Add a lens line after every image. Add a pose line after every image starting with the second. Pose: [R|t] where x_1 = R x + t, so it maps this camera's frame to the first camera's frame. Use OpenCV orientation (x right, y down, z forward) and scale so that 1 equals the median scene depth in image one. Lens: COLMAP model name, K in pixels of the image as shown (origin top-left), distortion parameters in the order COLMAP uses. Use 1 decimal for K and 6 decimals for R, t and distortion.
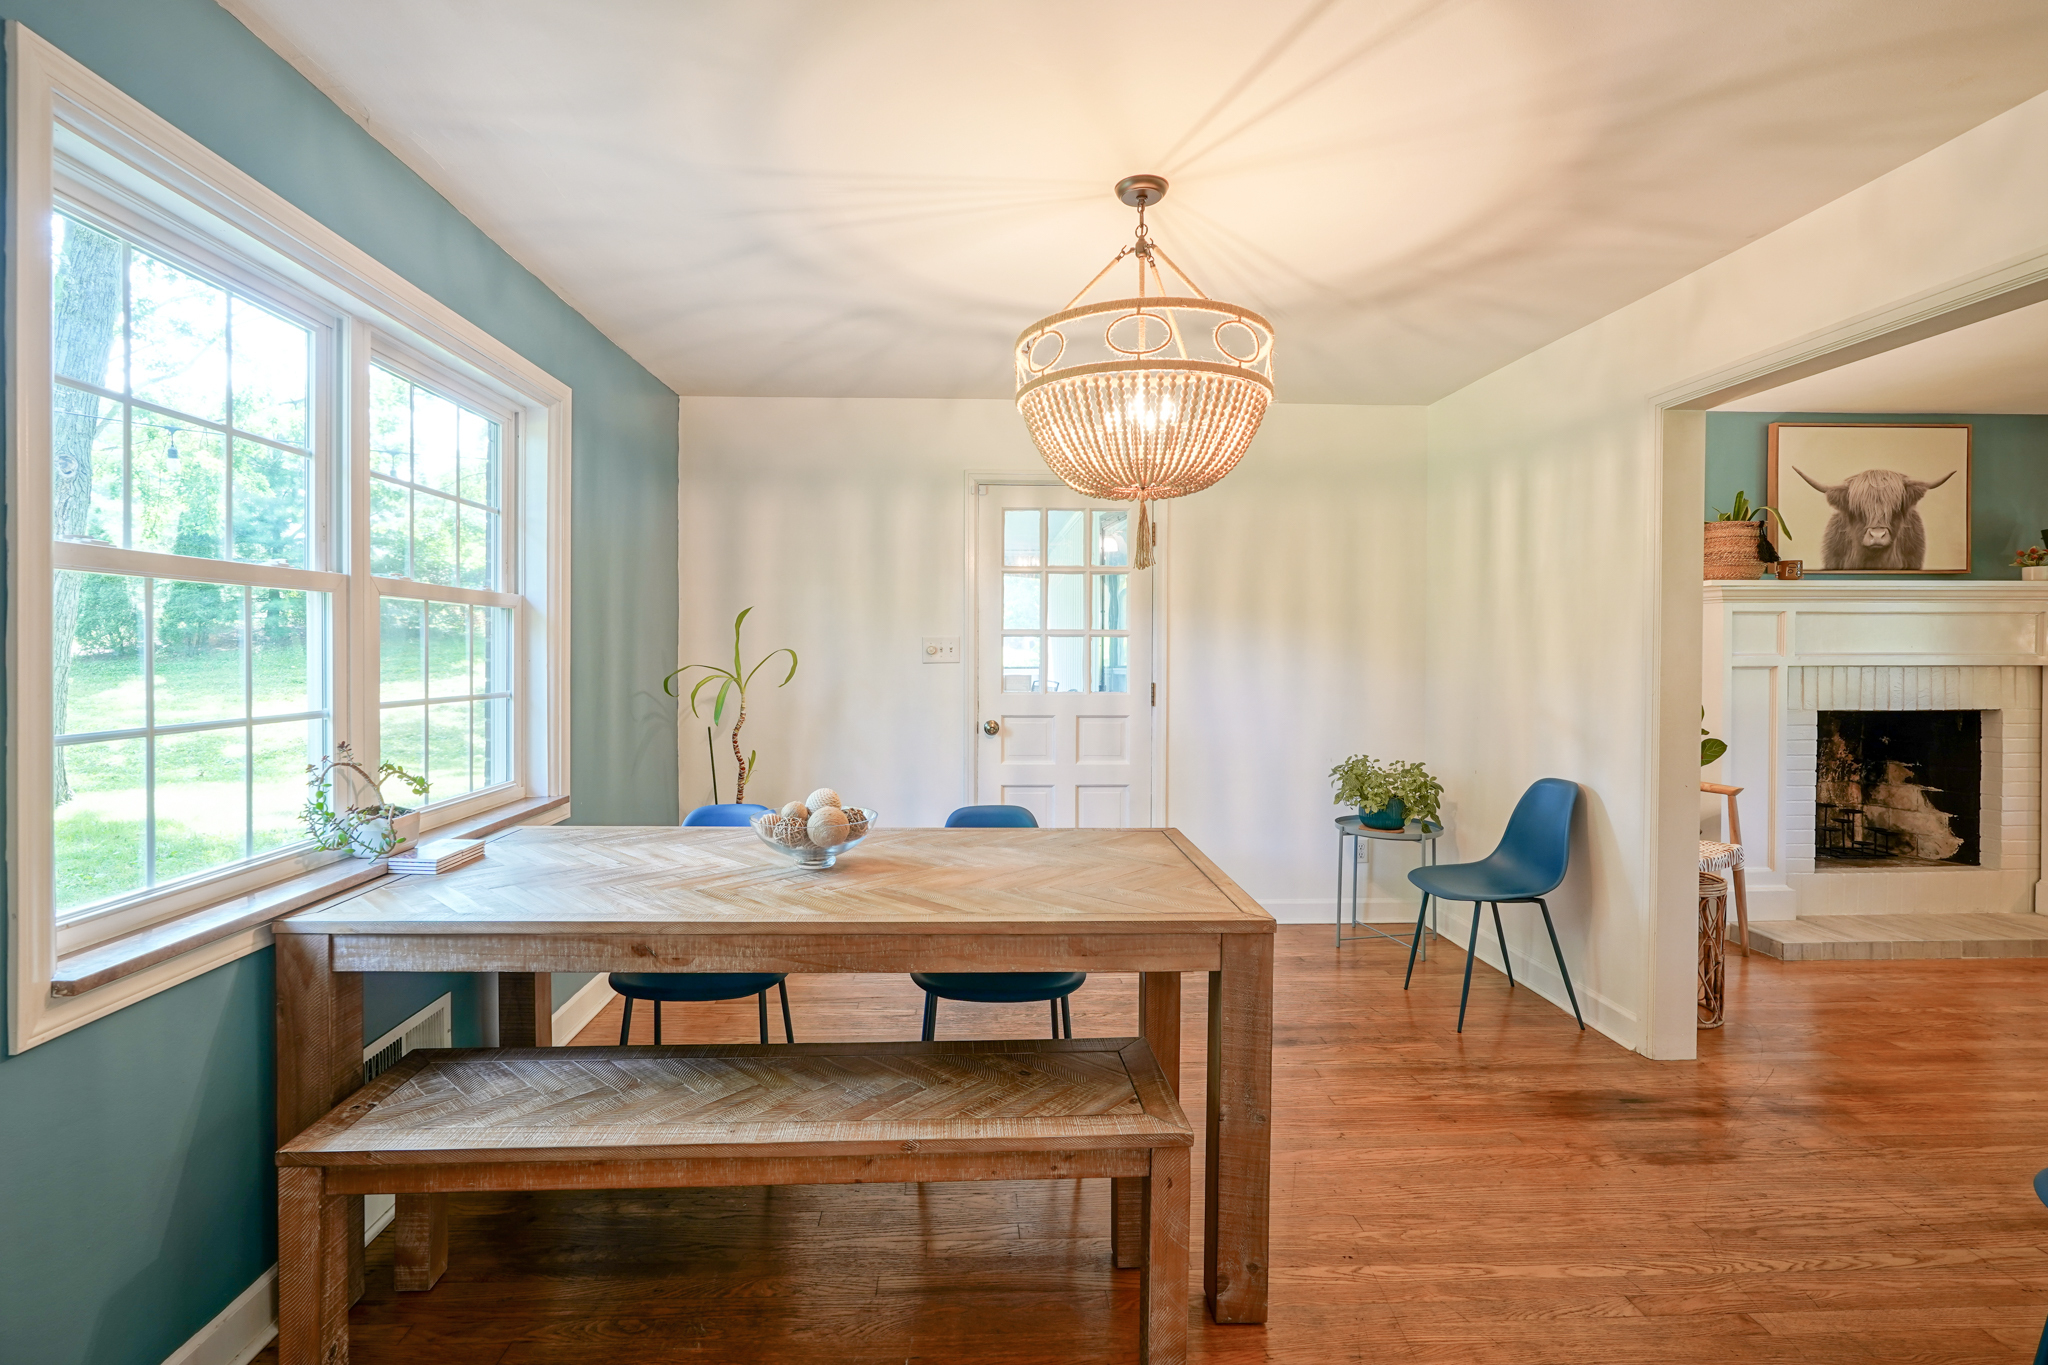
lens RADIAL K [[955.8, 0, 973.9], [0, 955.8, 658.2], [0, 0, 1]] dist [0.000826, 0.000275]
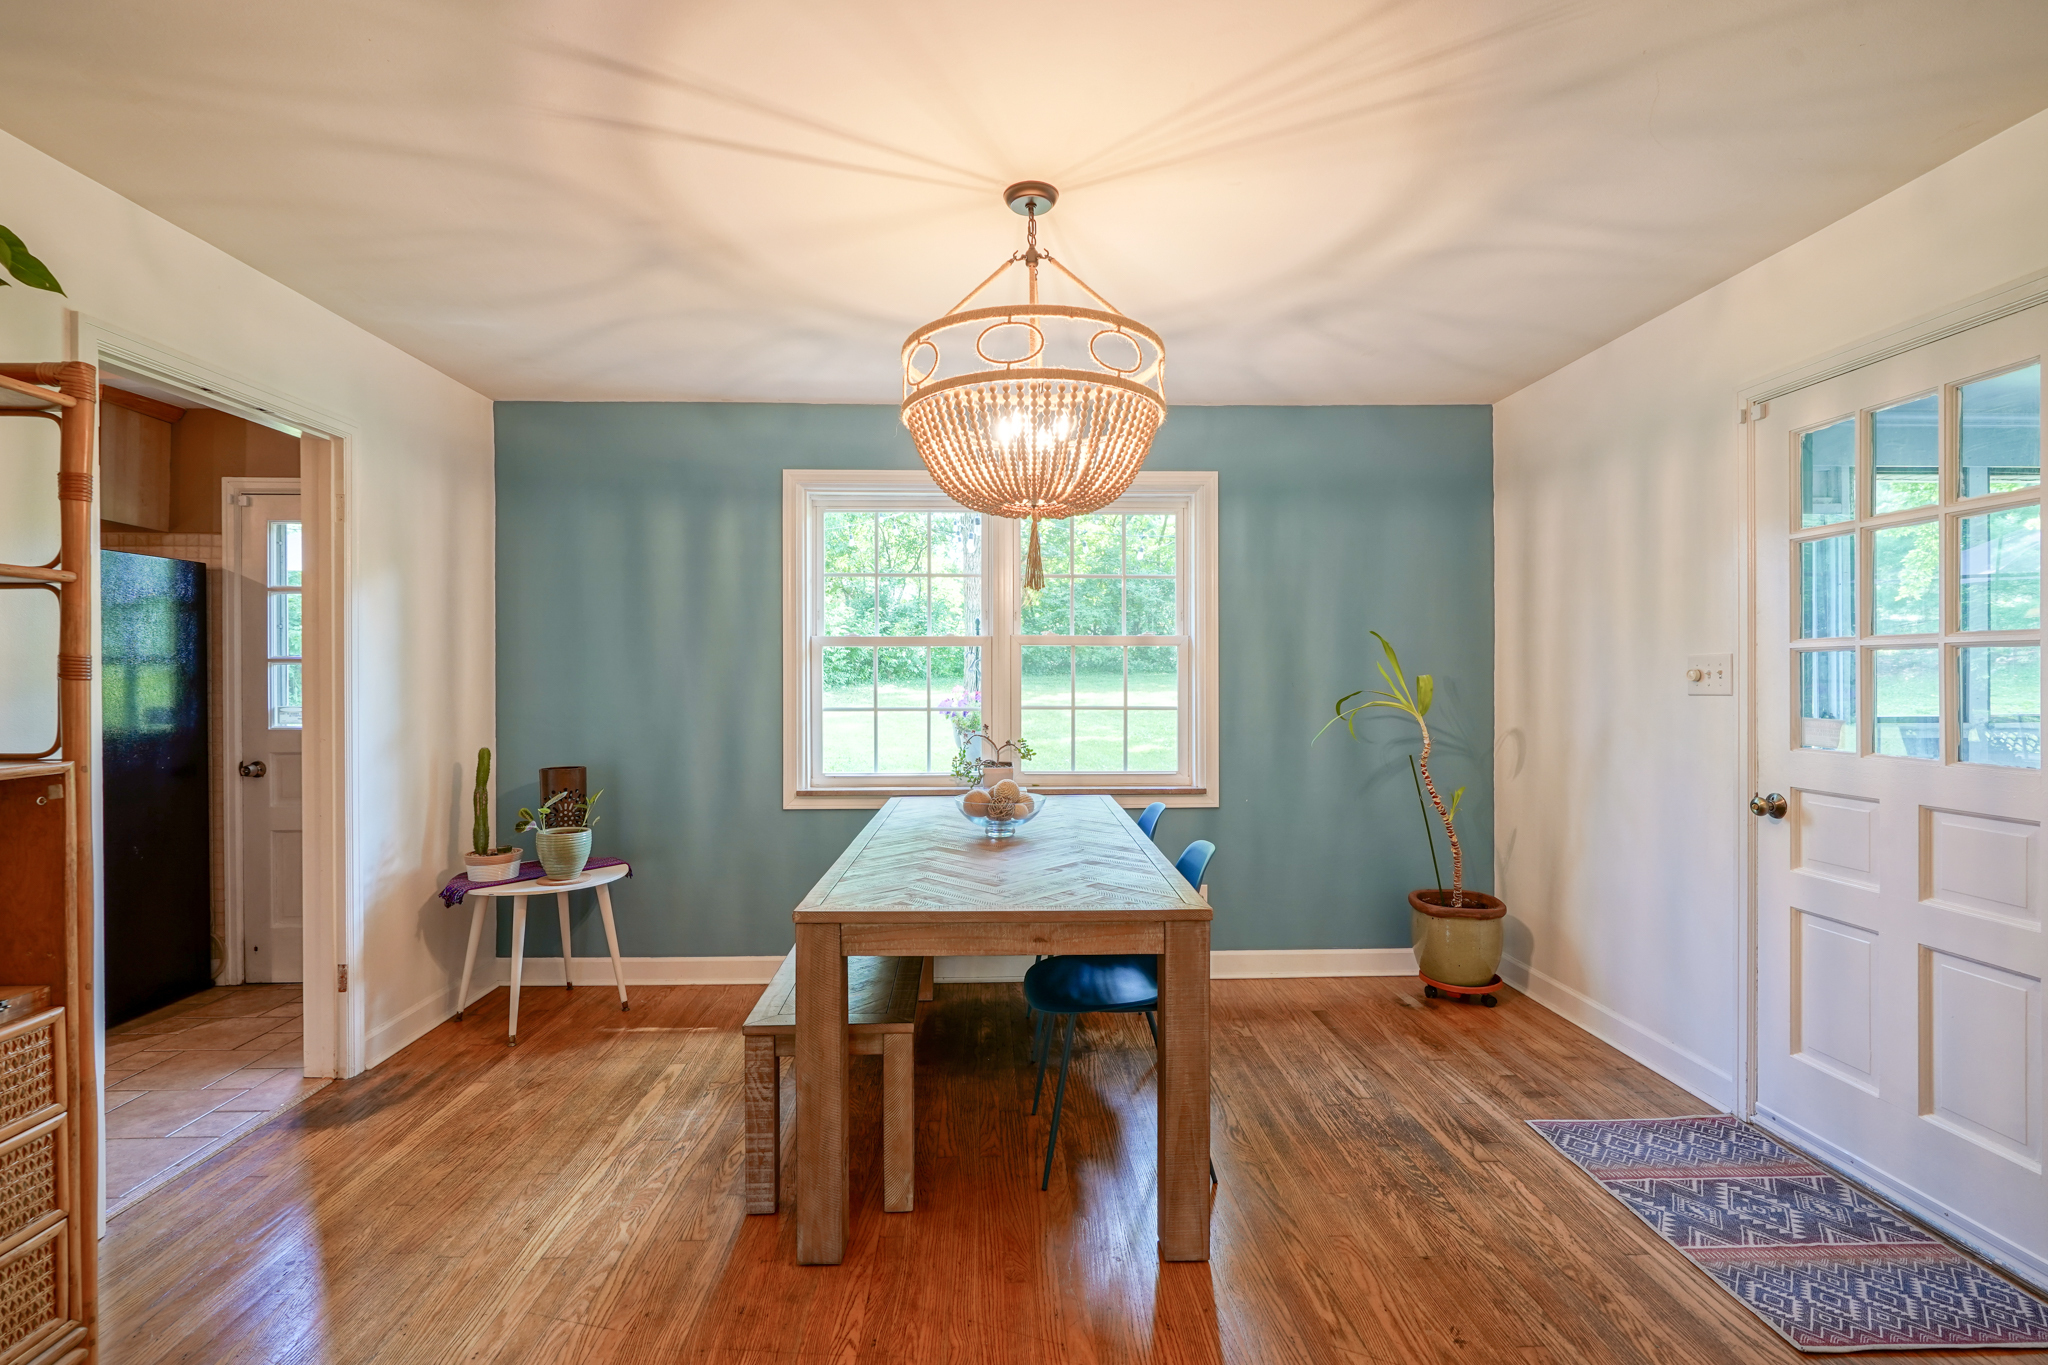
lens RADIAL K [[936.9, 0, 1023.5], [0, 936.9, 679.0], [0, 0, 1]] dist [-0.004056, 0.001352]
pose [[0.004844, 0.004474, -0.999978, 1.114215], [-0.006469, 0.999969, 0.004443, -0.010500], [0.999967, 0.006447, 0.004872, 0.987980]]
